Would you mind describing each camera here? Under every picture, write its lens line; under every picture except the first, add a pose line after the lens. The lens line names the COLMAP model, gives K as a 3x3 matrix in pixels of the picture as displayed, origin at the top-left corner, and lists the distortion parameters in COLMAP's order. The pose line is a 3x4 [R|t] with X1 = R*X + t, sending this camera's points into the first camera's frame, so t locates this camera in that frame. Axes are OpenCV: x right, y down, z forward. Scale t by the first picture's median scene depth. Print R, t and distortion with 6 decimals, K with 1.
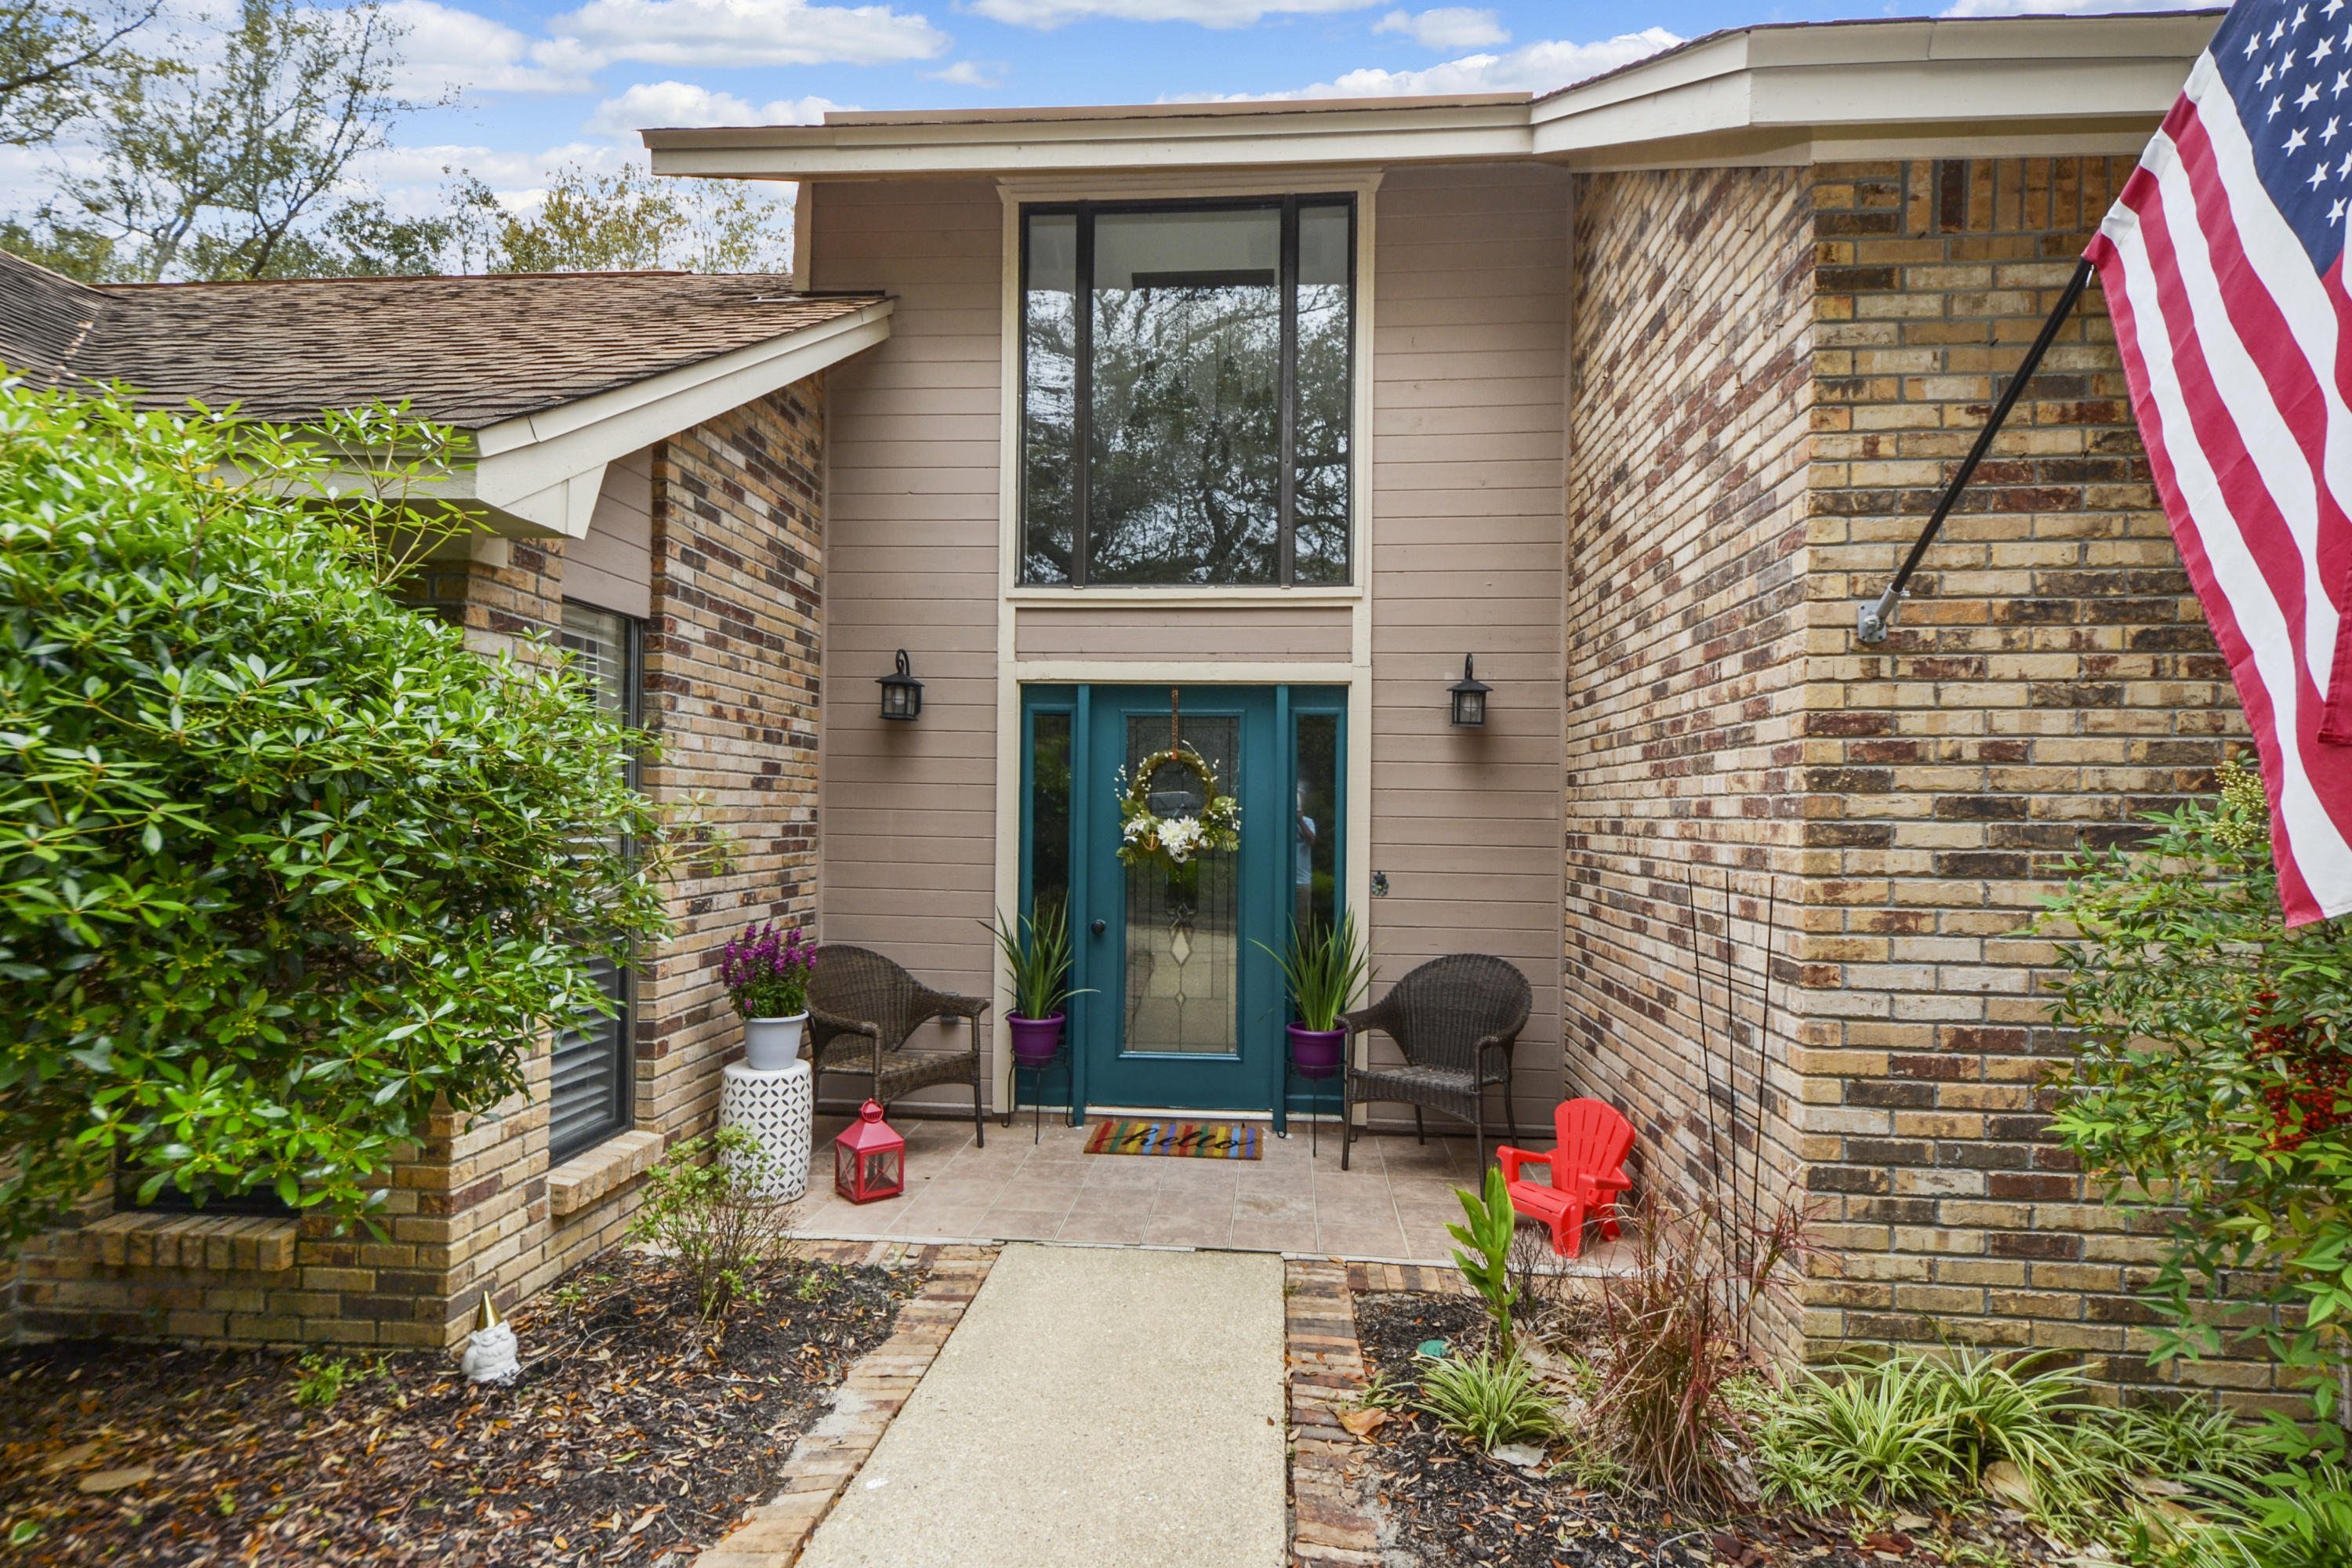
lens RADIAL K [[1198.7, 0, 1176.0], [0, 1198.7, 784.0], [0, 0, 1]] dist [0.017787, -0.000638]
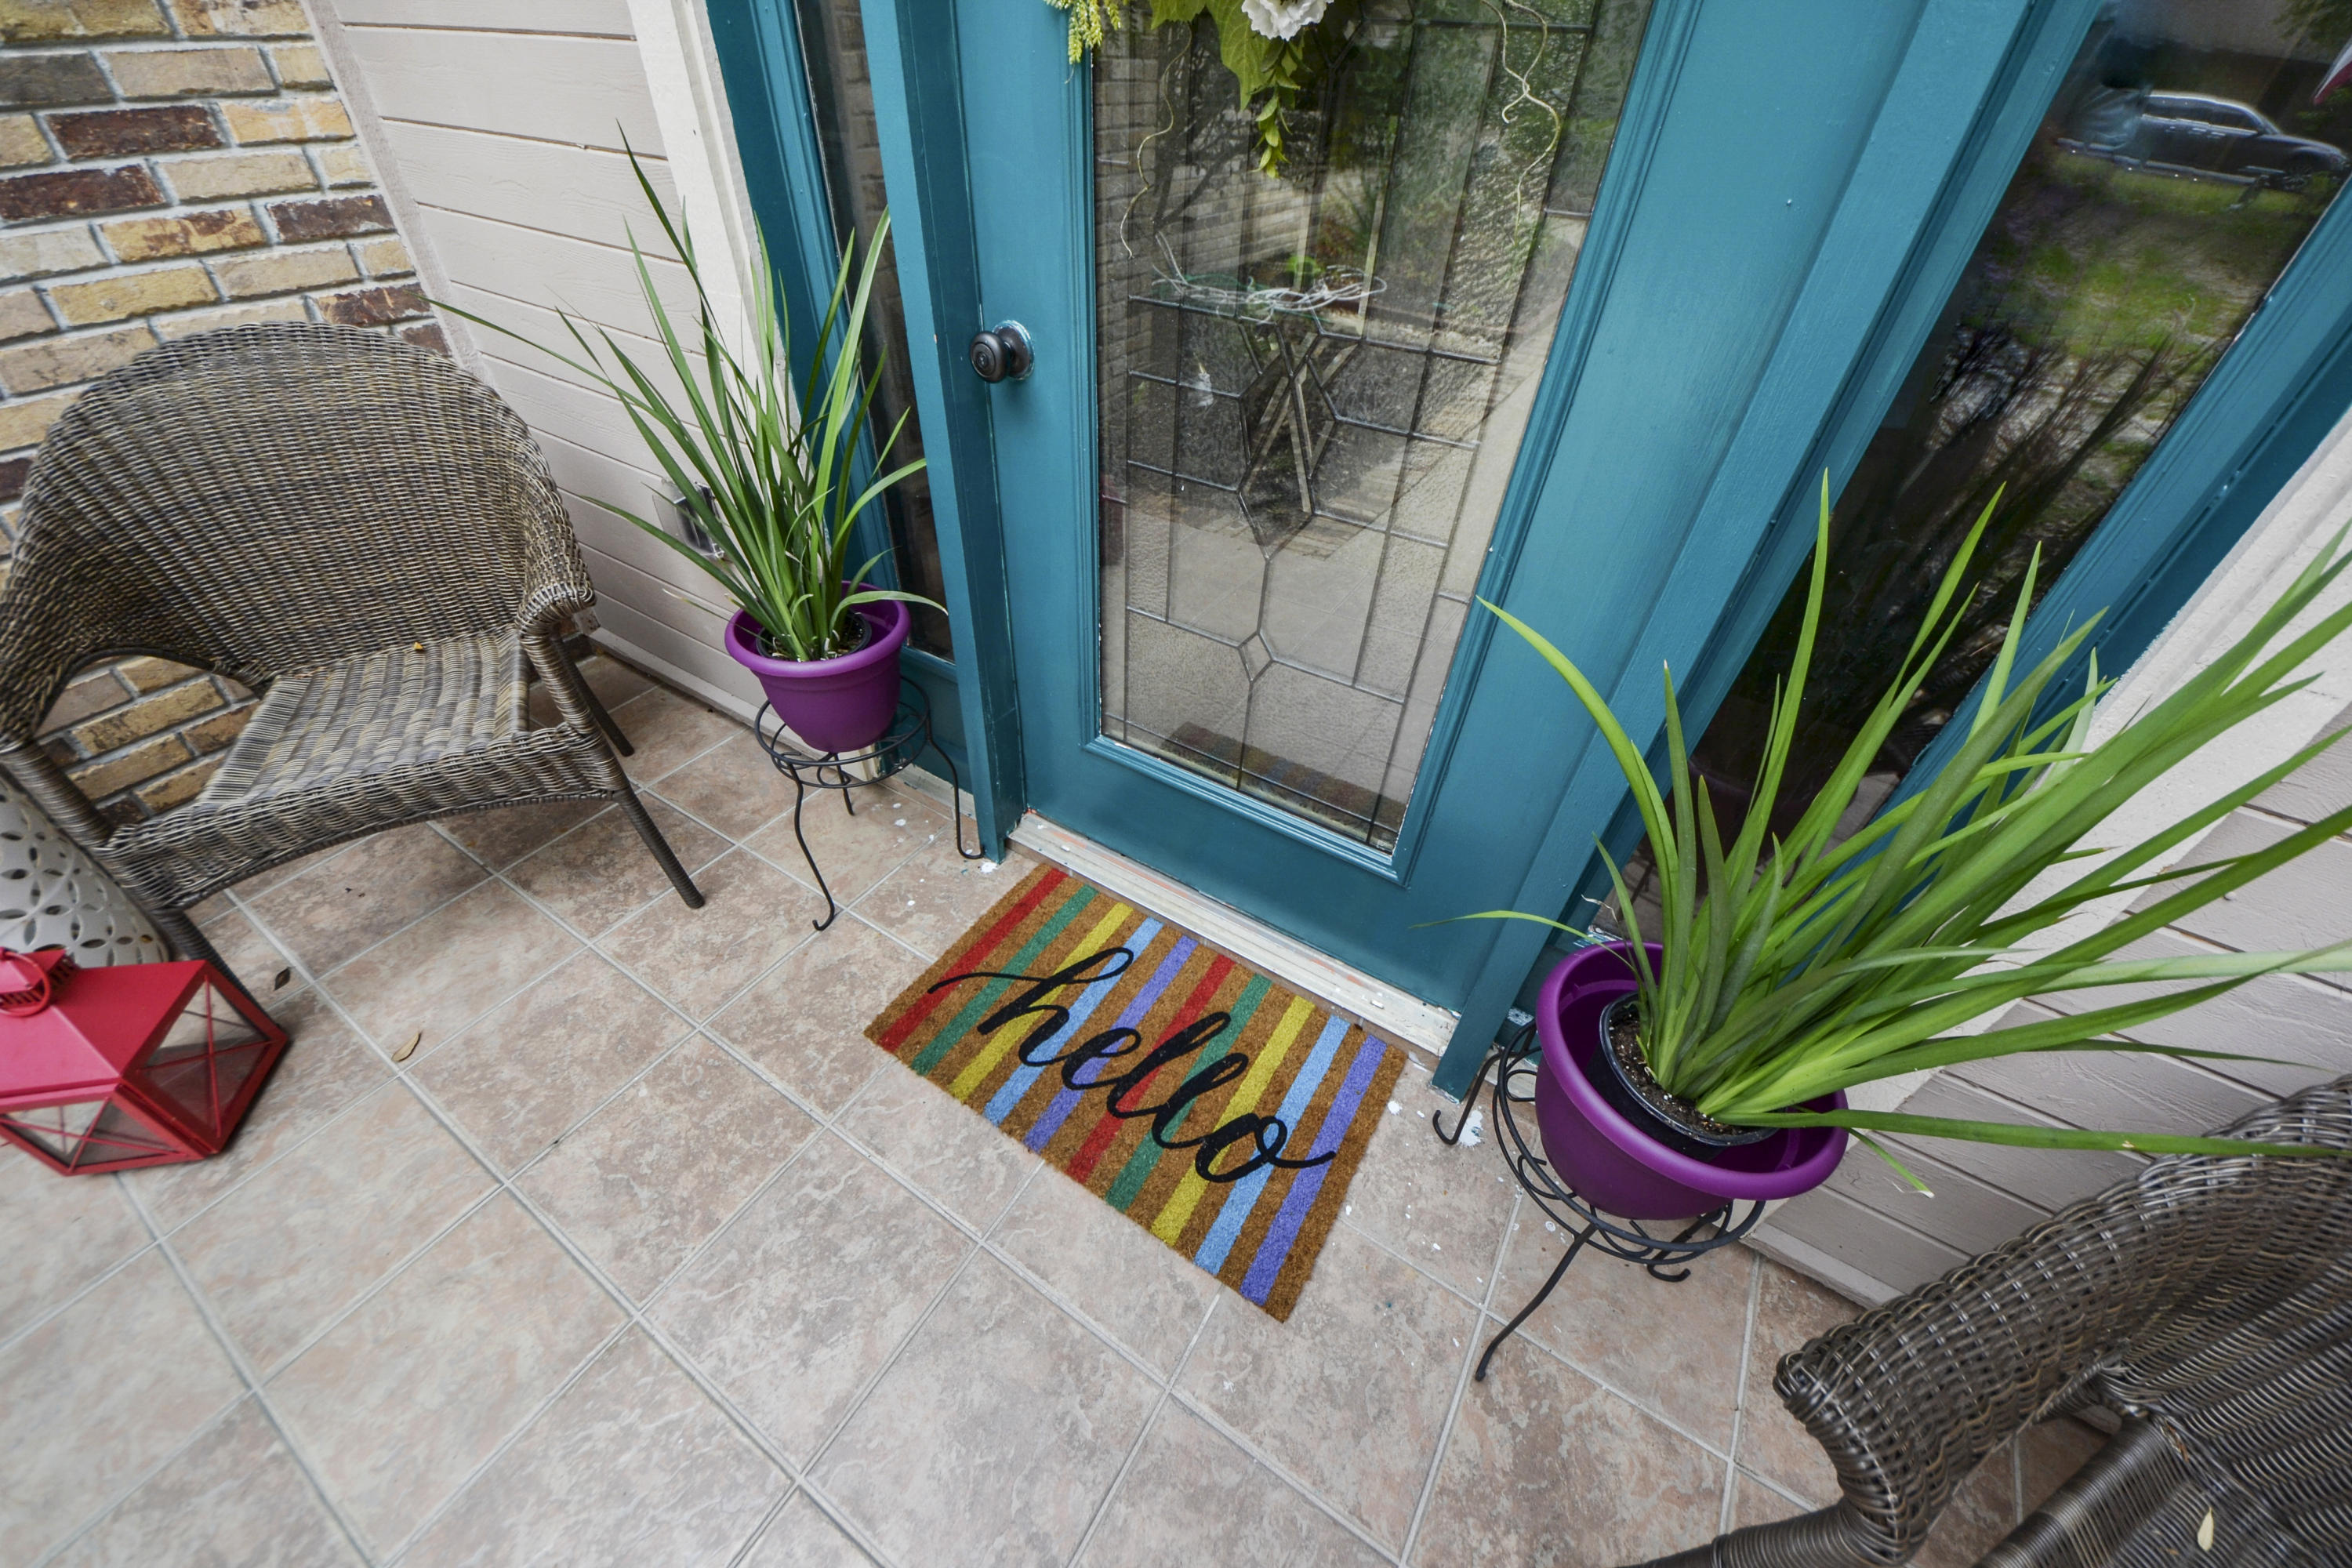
lens RADIAL K [[868.2, 0, 1160.7], [0, 868.2, 788.8], [0, 0, 1]] dist [0.000634, 0.000681]
pose [[0.887338, 0.312677, -0.338916, 0.111512], [-0.007865, 0.745141, 0.666860, 0.098419], [0.461052, -0.589065, 0.663652, 1.364296]]
